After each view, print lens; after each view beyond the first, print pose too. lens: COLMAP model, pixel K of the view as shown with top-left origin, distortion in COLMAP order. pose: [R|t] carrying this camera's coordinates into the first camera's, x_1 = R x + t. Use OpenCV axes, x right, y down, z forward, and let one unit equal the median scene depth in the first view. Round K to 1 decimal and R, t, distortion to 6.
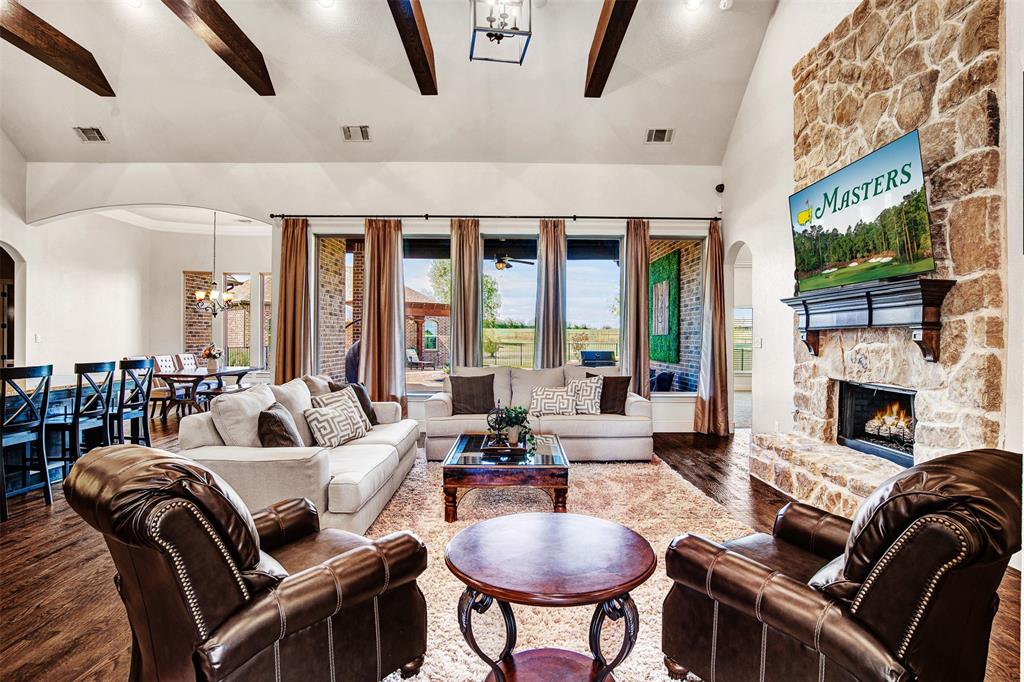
lens RADIAL K [[536.7, 0, 509.3], [0, 536.7, 337.1], [0, 0, 1]] dist [-0.037197, 0.006040]
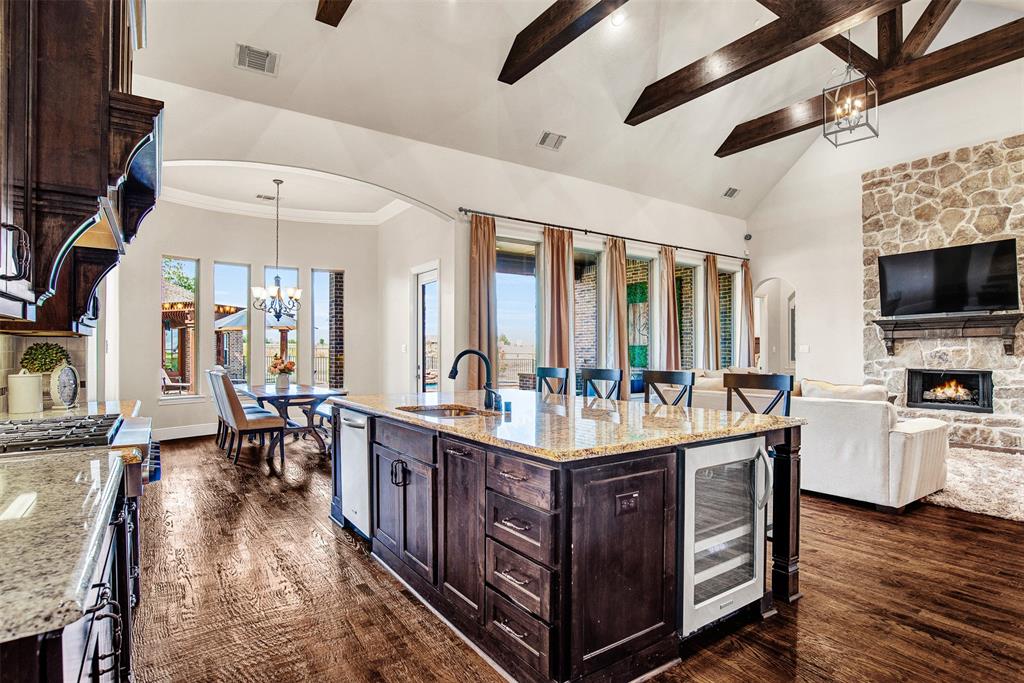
lens RADIAL K [[536.7, 0, 508.2], [0, 536.7, 346.0], [0, 0, 1]] dist [-0.037197, 0.006040]
pose [[0.824244, -0.003183, 0.566226, -1.377849], [0.005267, 0.999984, -0.002046, 0.004331], [-0.566211, 0.004669, 0.824247, 0.335731]]
